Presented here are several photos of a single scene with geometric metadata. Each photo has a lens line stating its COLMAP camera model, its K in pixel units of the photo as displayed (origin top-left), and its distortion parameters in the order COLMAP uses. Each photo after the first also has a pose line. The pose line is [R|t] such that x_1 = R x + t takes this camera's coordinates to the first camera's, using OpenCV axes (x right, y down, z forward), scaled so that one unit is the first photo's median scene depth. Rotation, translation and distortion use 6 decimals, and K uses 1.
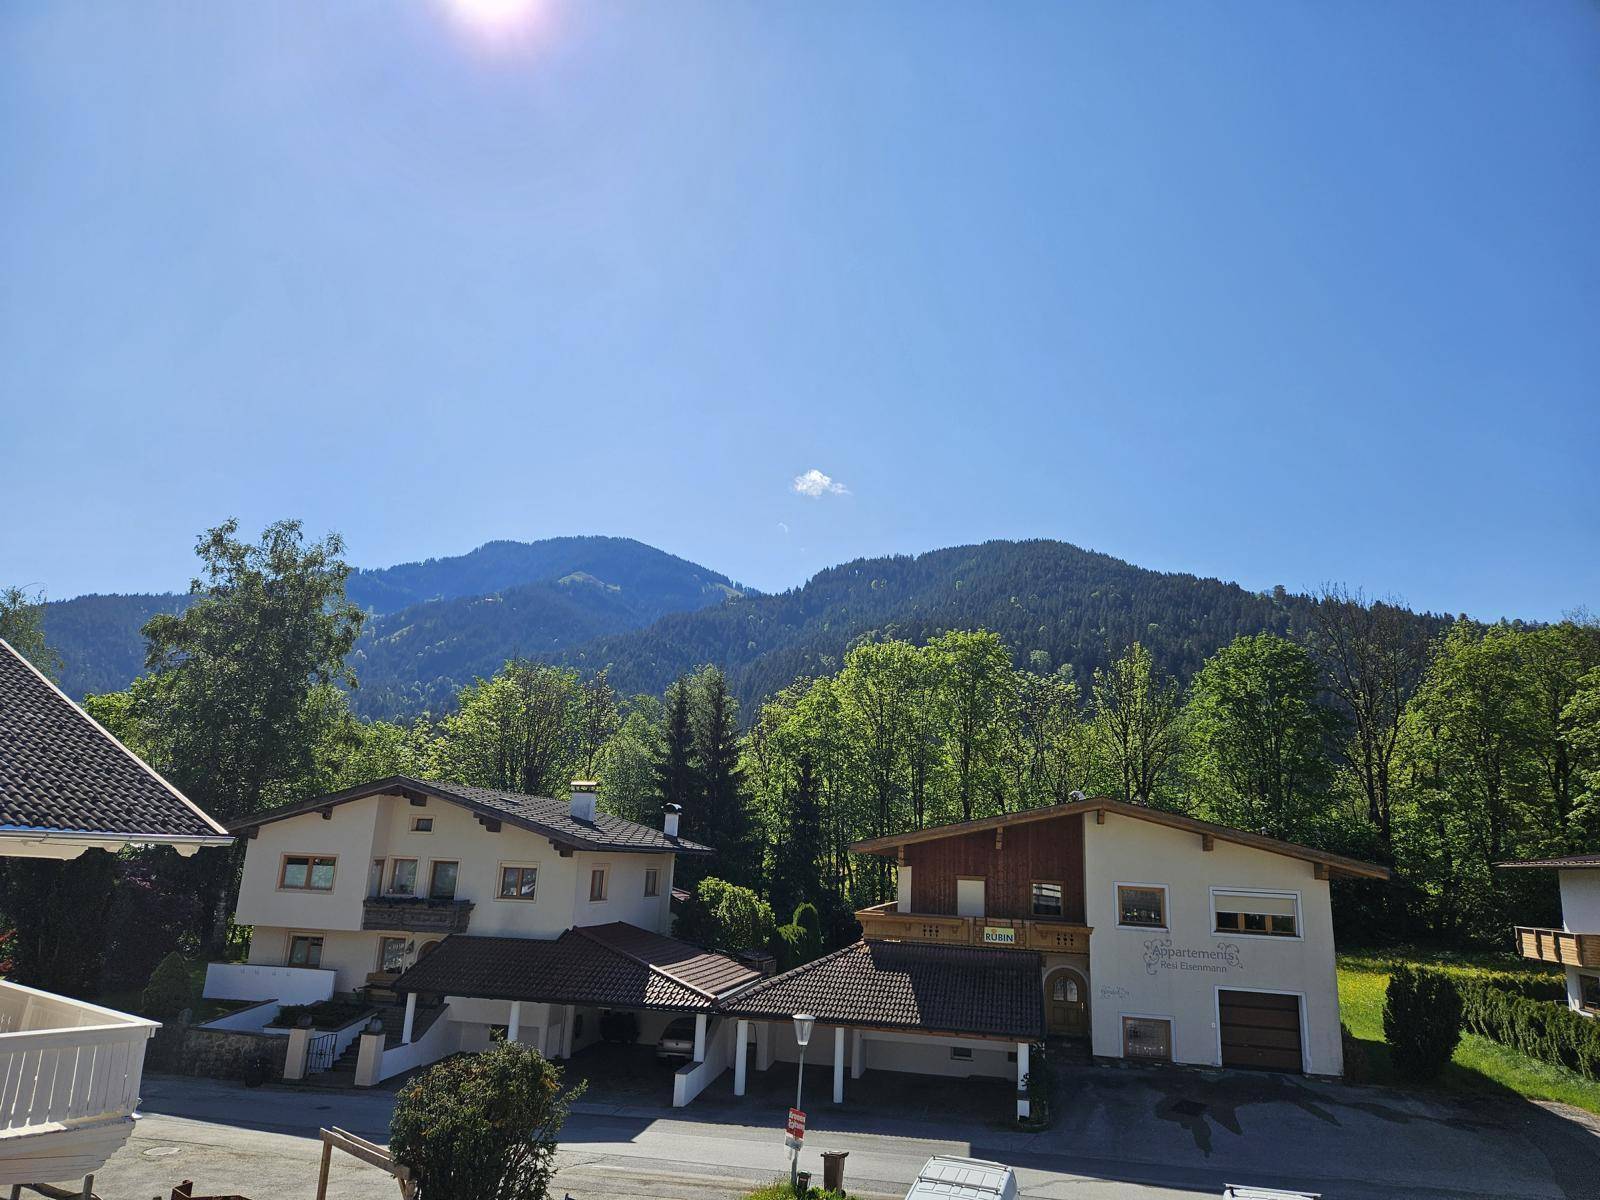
lens RADIAL K [[1075.7, 0, 800.0], [0, 1075.7, 600.0], [0, 0, 1]] dist [0.076541, -0.054093]
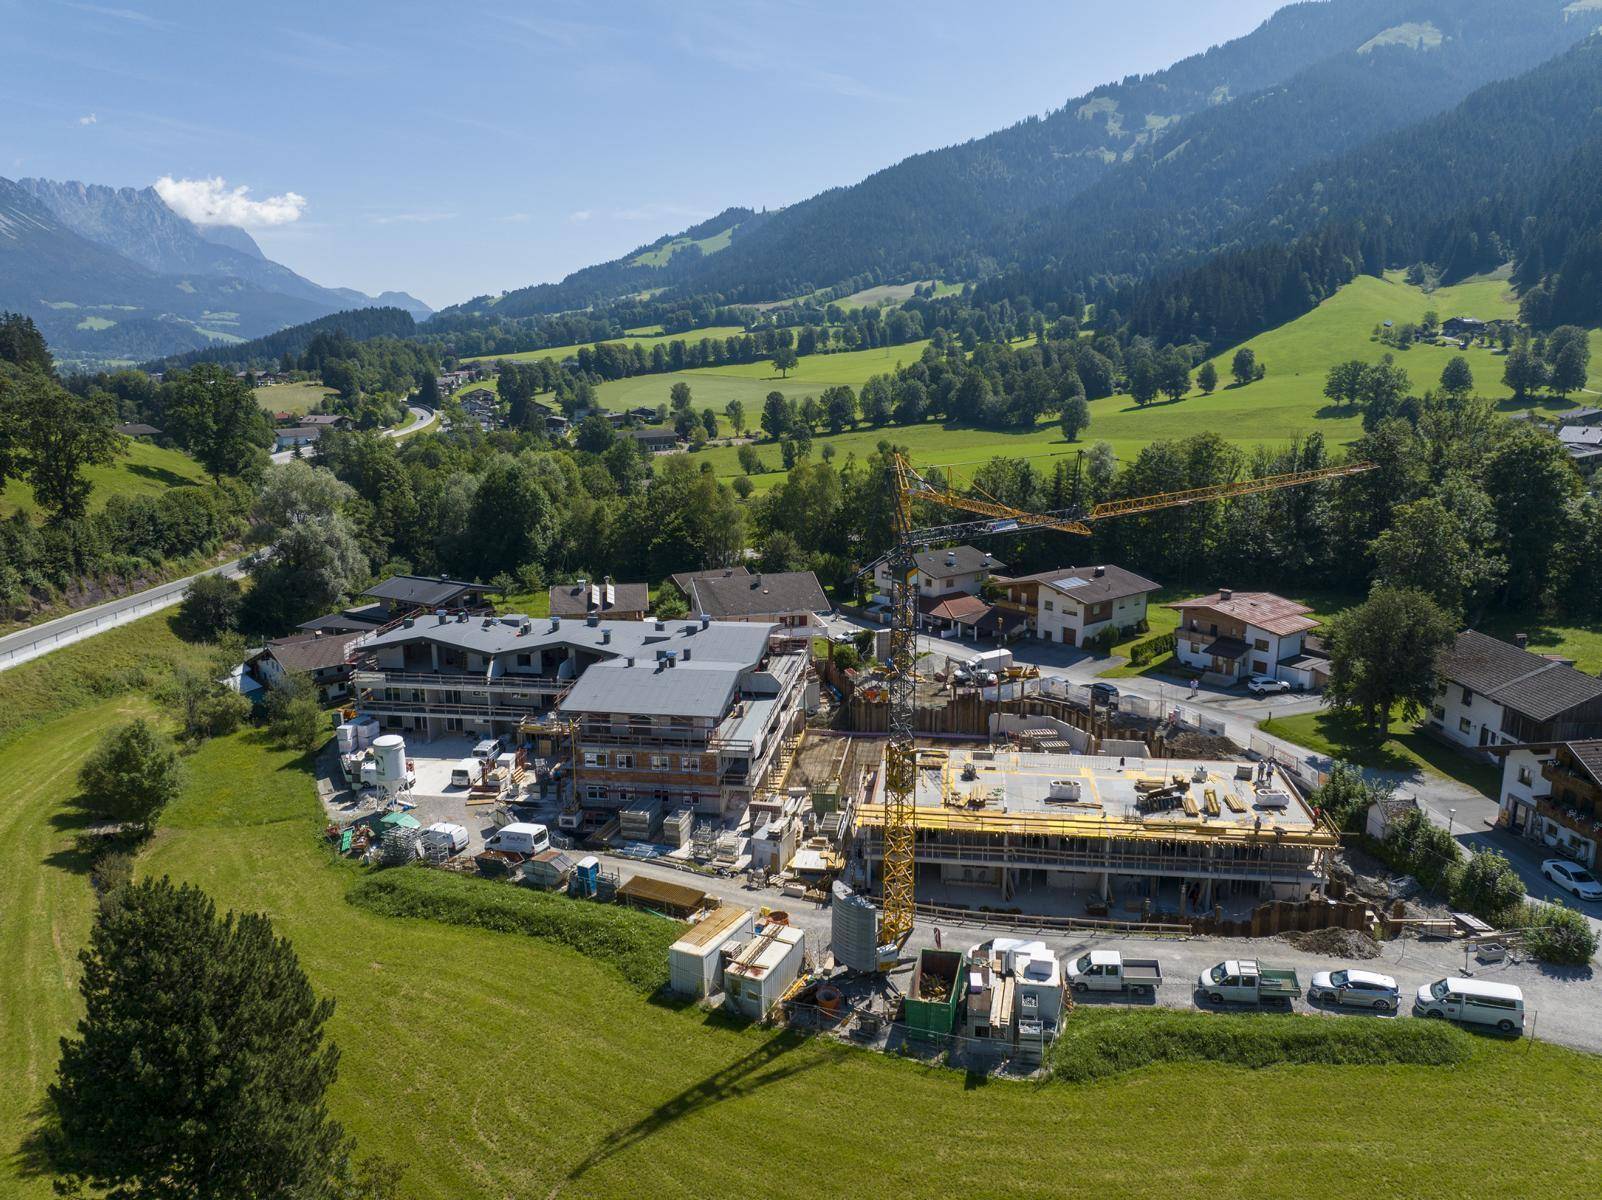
lens RADIAL K [[1207.6, 0, 801.0], [0, 1207.6, 600.0], [0, 0, 1]] dist [0.008866, 0.000081]
pose [[0.768040, 0.086522, -0.634530, 0.116854], [0.193930, 0.912885, 0.359212, -0.072515], [0.610332, -0.398943, 0.684353, -0.124123]]
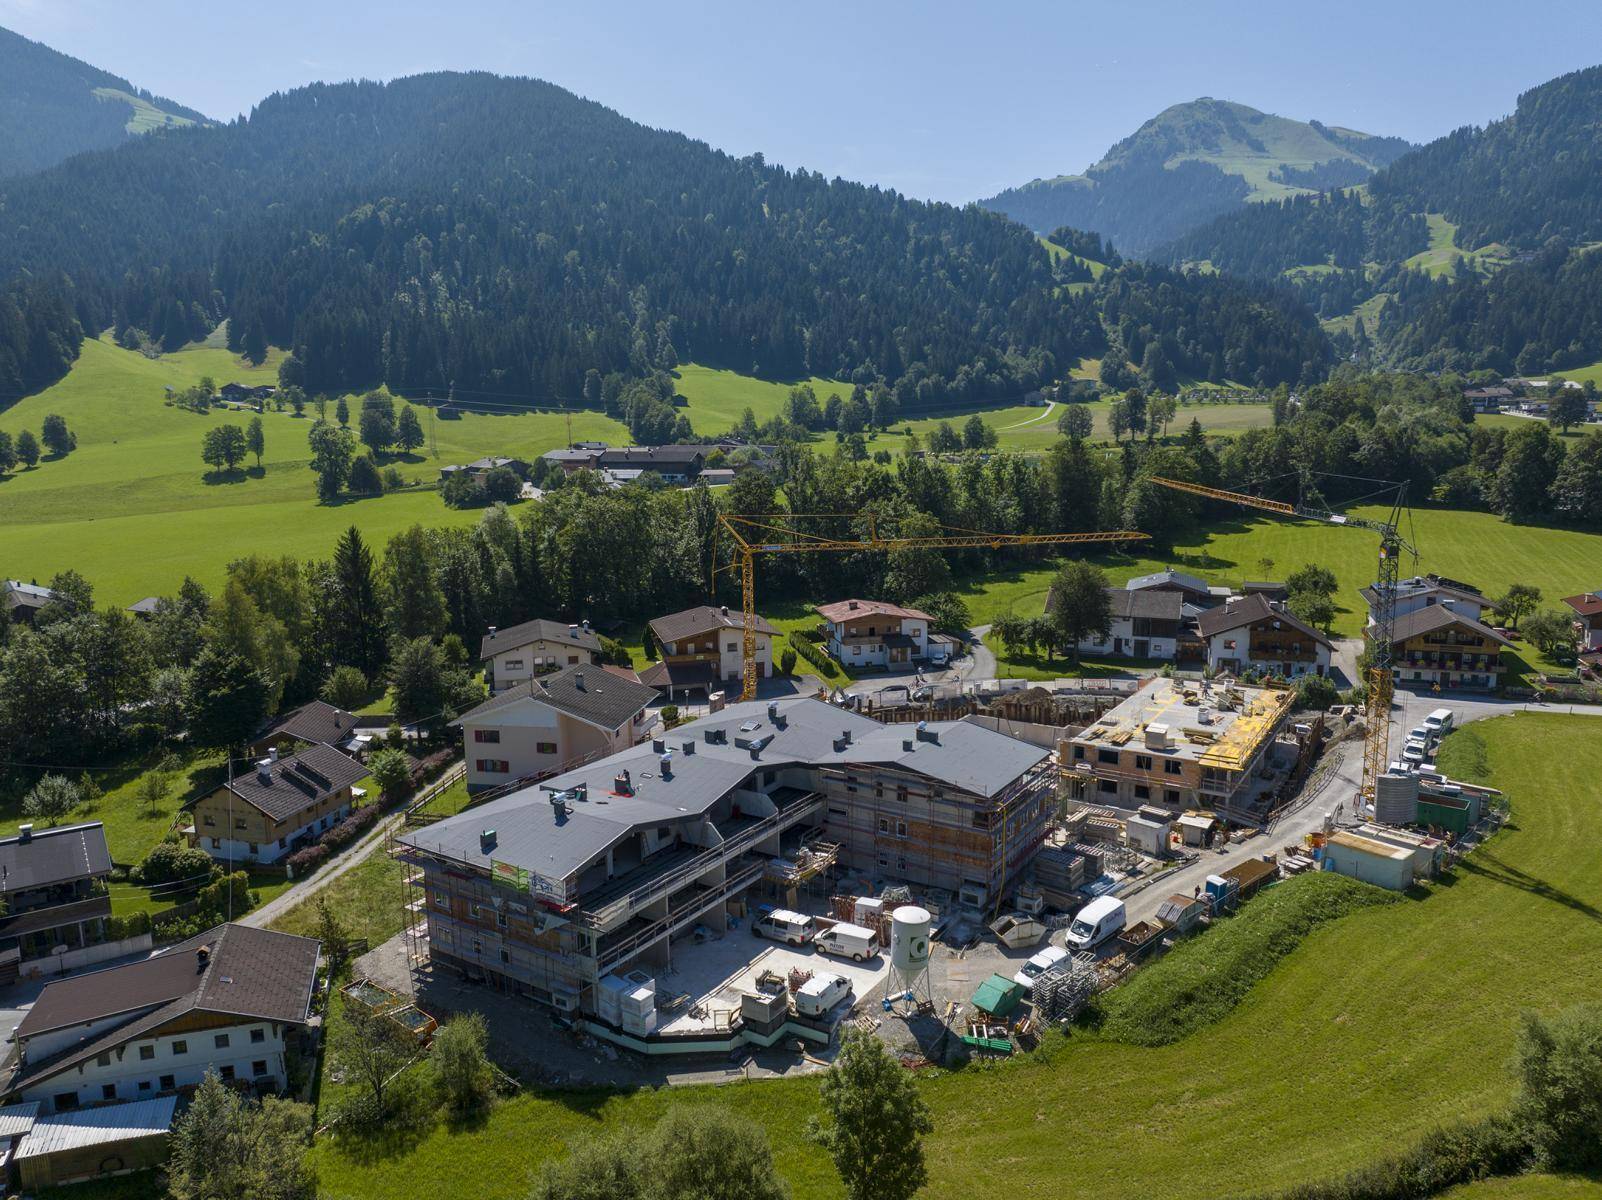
lens RADIAL K [[1207.6, 0, 801.0], [0, 1207.6, 600.0], [0, 0, 1]] dist [0.008866, 0.000081]
pose [[0.900086, -0.127176, 0.416739, -0.067179], [-0.055215, 0.915451, 0.398623, -0.086401], [-0.432200, -0.381806, 0.816963, -0.140471]]
